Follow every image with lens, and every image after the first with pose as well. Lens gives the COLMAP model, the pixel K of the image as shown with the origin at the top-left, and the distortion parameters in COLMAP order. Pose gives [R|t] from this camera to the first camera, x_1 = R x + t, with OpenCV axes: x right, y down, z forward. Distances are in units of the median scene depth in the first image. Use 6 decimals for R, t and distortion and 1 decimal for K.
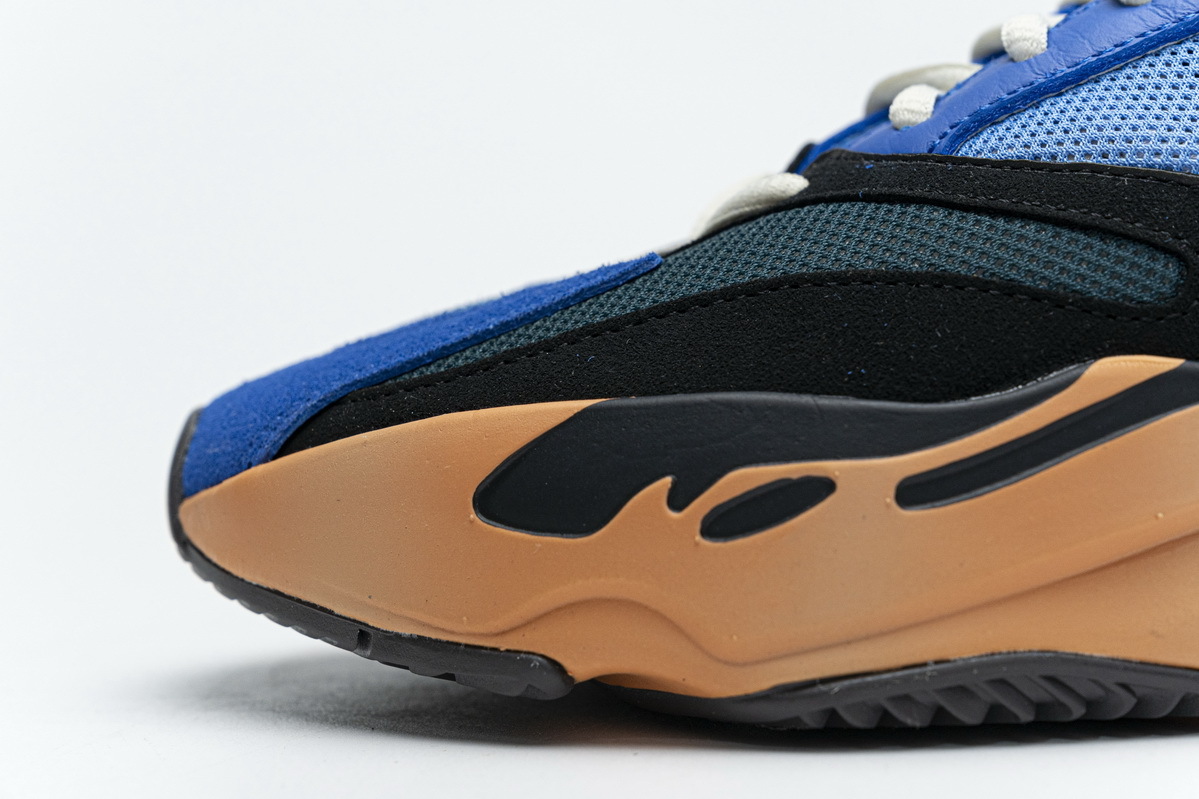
lens RADIAL K [[2105.1, 0, 599.5], [0, 2105.1, 399.5], [0, 0, 1]] dist [-0.013075, 0.035826]
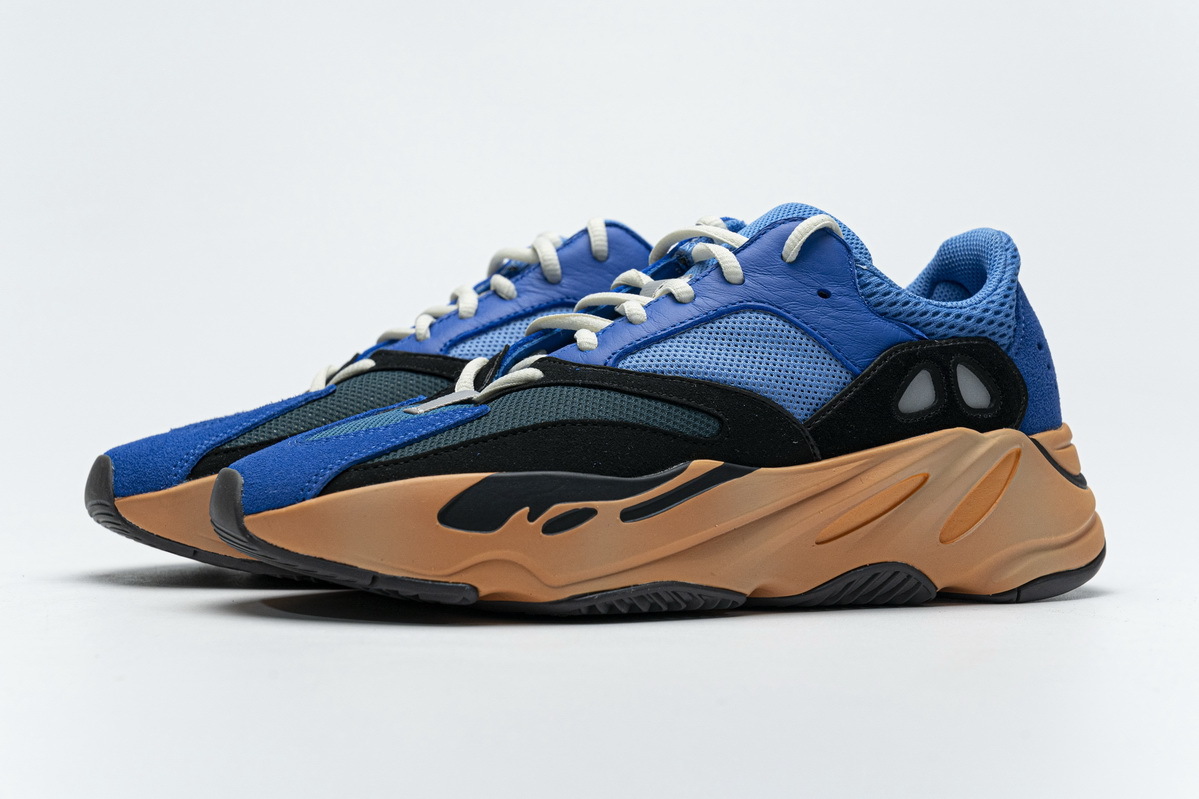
lens RADIAL K [[1851.9, 0, 599.5], [0, 1851.9, 399.5], [0, 0, 1]] dist [-0.012928, 0.046441]
pose [[0.919260, 0.037351, 0.391876, -0.685409], [-0.026310, 0.999092, -0.033508, -0.015527], [-0.392771, 0.020492, 0.919408, -0.901491]]
